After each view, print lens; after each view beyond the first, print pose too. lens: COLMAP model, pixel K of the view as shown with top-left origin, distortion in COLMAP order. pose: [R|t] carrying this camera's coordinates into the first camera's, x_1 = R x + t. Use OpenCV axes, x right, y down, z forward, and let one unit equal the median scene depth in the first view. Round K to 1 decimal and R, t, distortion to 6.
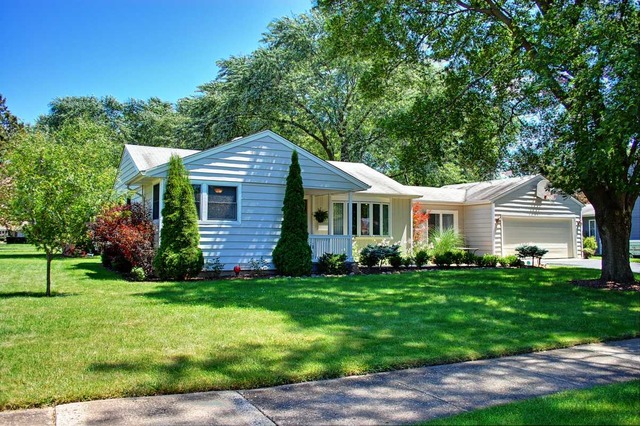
lens RADIAL K [[552.5, 0, 320.0], [0, 552.5, 213.0], [0, 0, 1]] dist [0.001499, -0.000491]
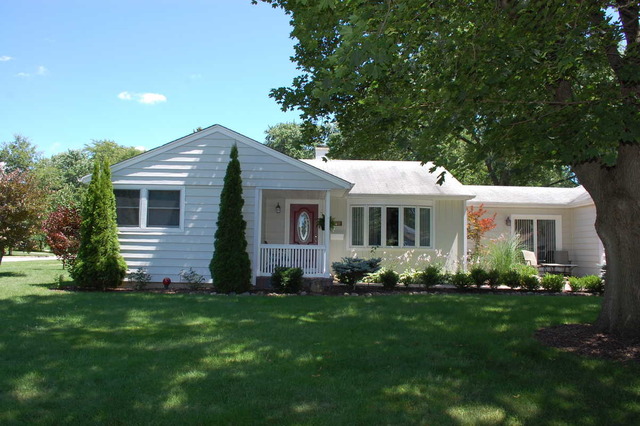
lens RADIAL K [[503.8, 0, 320.0], [0, 503.8, 213.0], [0, 0, 1]] dist [-0.007485, -0.001418]
pose [[0.886926, -0.026702, -0.461139, 0.436309], [0.011283, 0.999282, -0.036161, 0.022317], [0.461774, 0.026869, 0.886591, 0.371629]]
